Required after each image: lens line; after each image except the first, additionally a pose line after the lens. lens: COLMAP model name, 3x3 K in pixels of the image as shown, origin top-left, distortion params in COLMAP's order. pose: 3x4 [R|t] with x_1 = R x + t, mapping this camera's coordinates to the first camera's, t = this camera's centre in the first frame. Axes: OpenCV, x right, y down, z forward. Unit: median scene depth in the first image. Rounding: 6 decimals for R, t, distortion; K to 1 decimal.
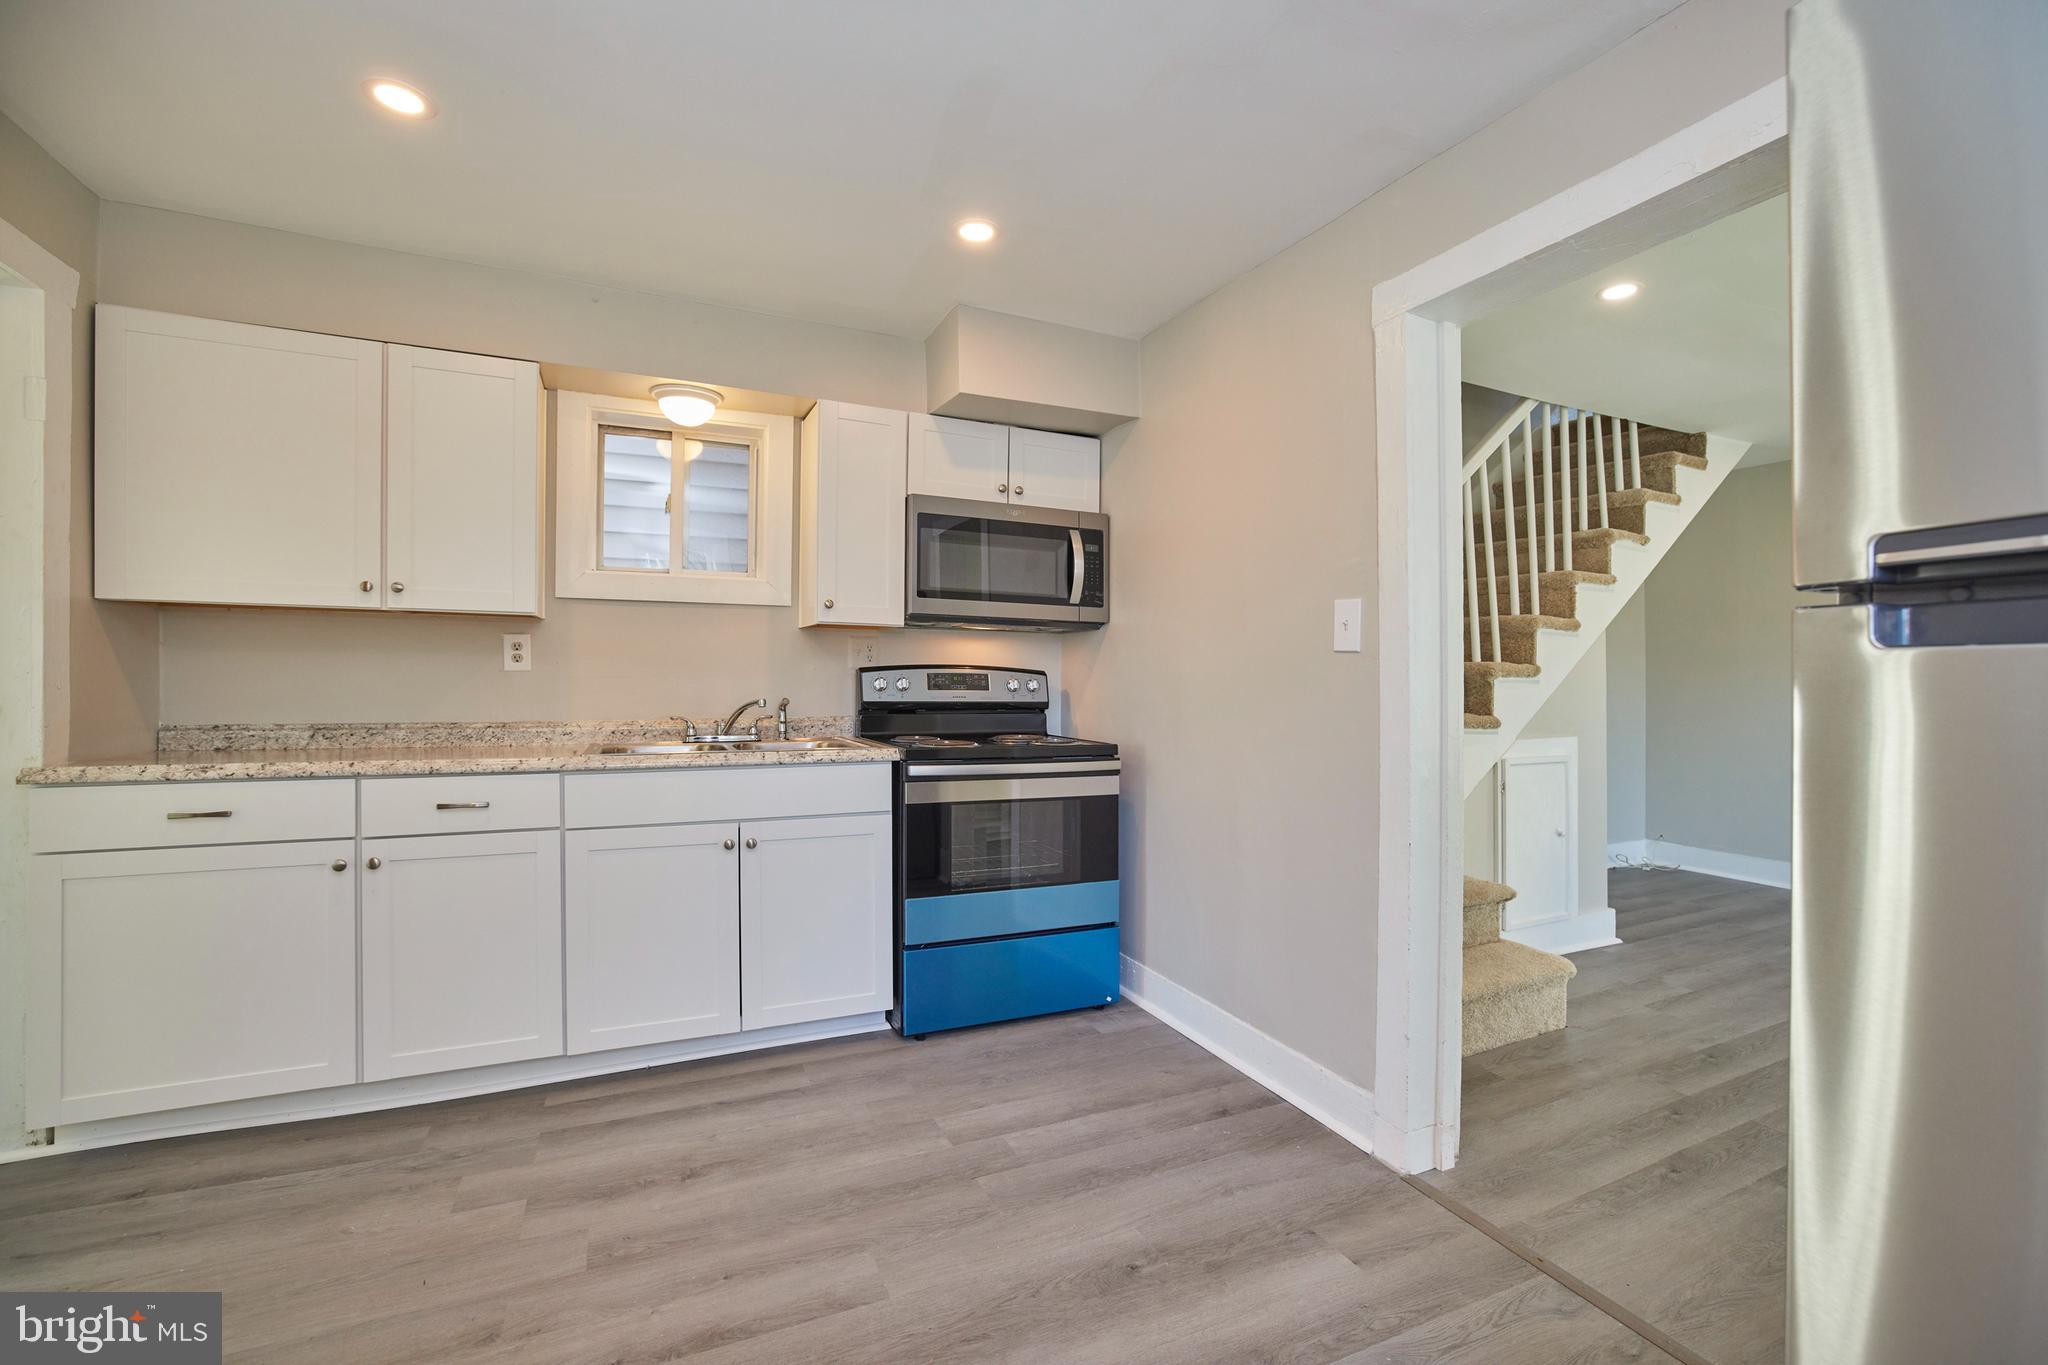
lens RADIAL K [[881.2, 0, 1026.1], [0, 881.2, 673.7], [0, 0, 1]] dist [-0.039939, 0.009830]
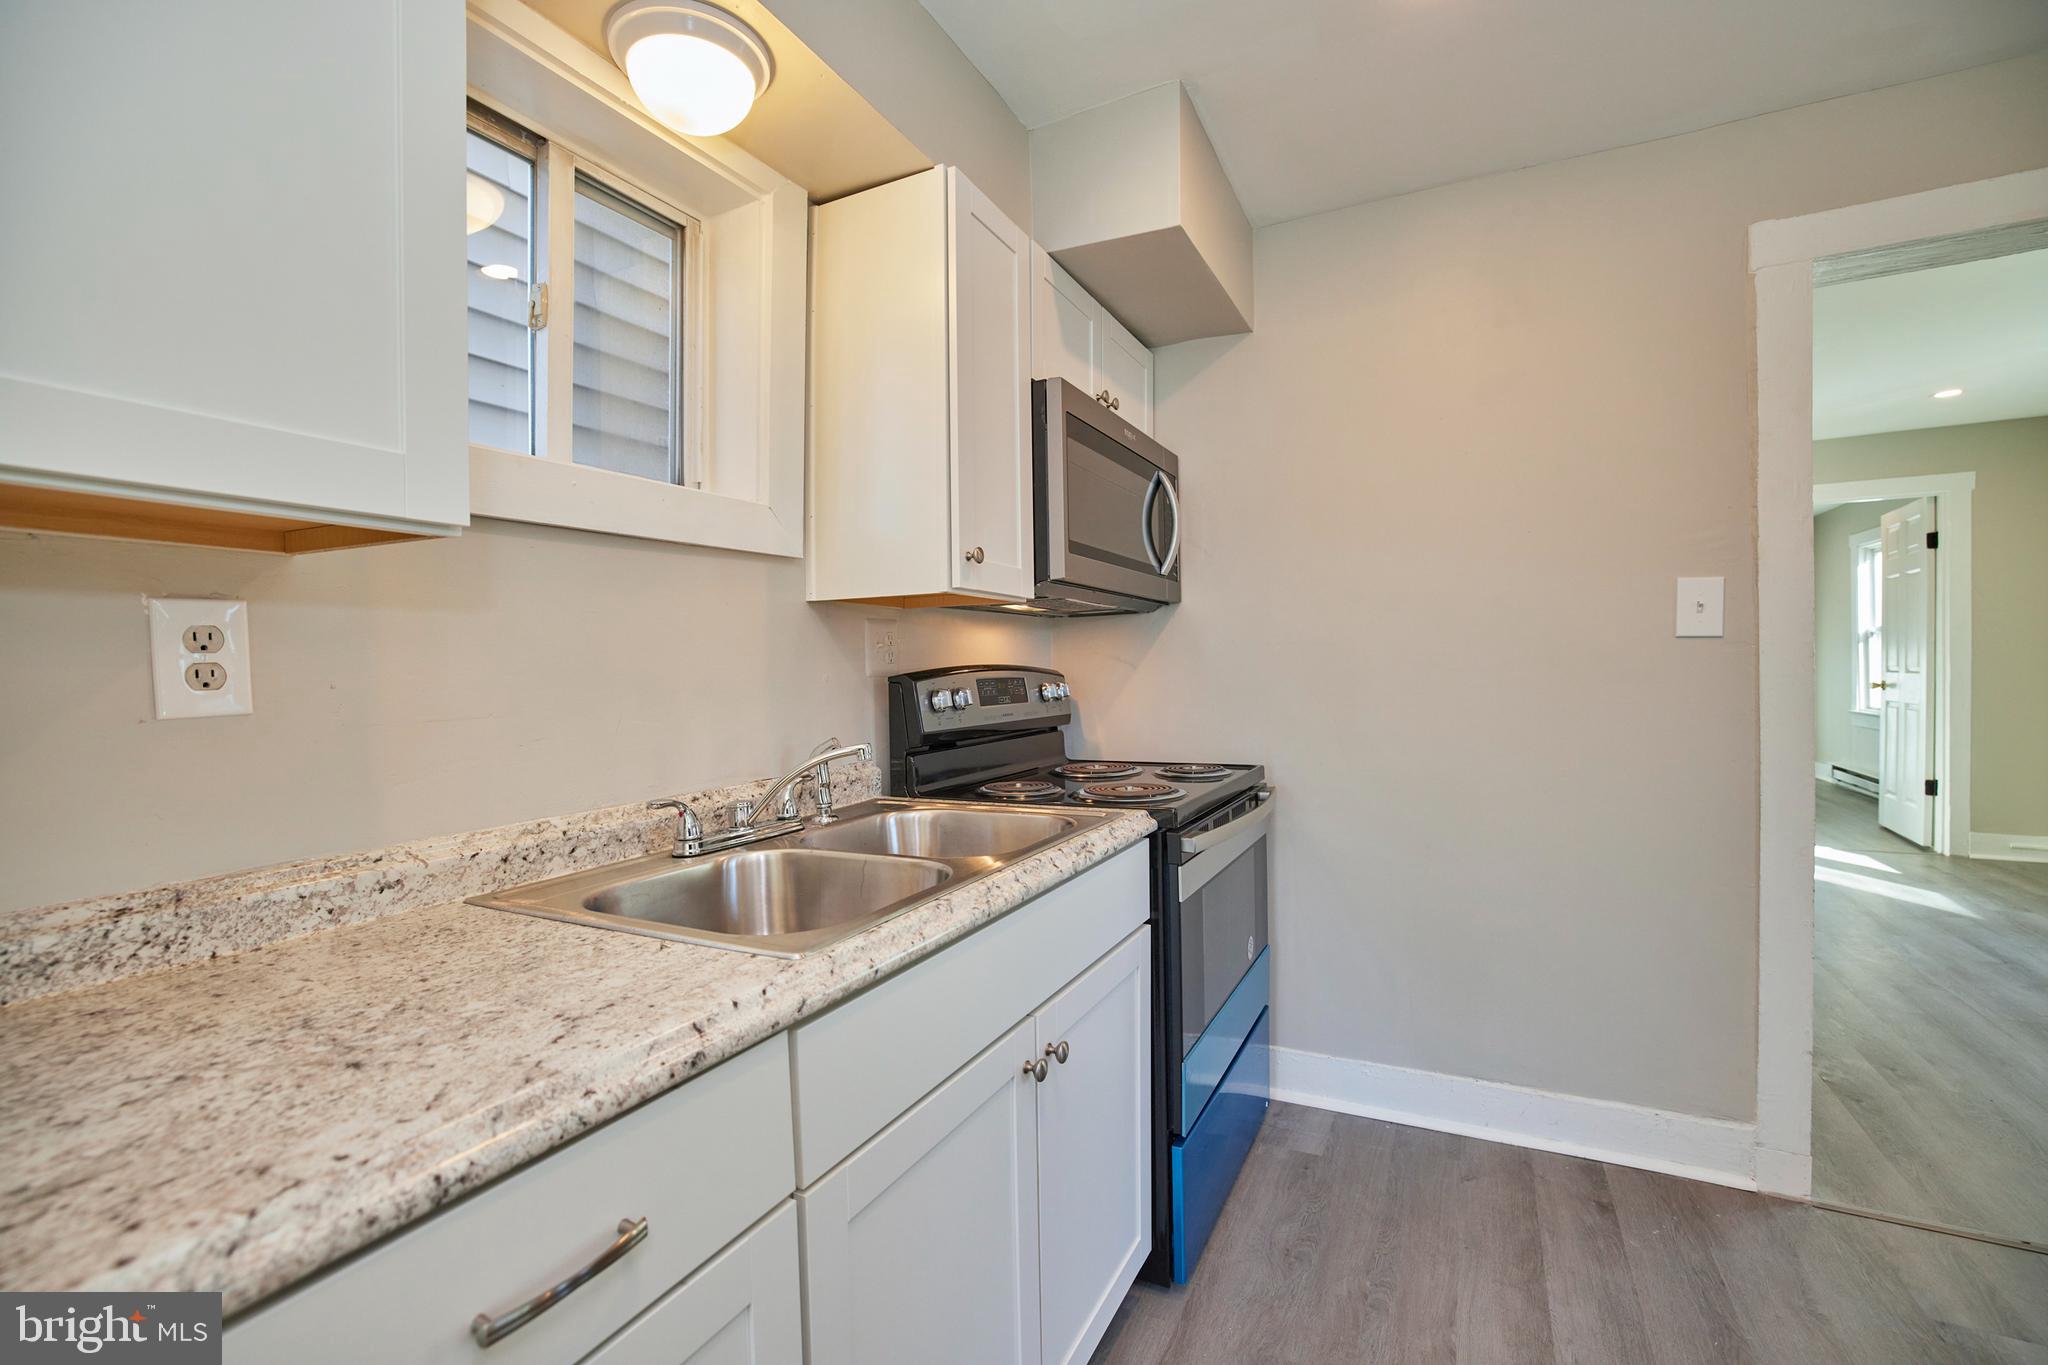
lens RADIAL K [[881.2, 0, 1015.4], [0, 881.2, 683.3], [0, 0, 1]] dist [-0.039939, 0.009830]
pose [[0.785647, -0.037920, 0.617512, -0.499903], [0.025035, 0.999251, 0.029511, -0.015785], [-0.618169, -0.007726, 0.786007, 0.525826]]
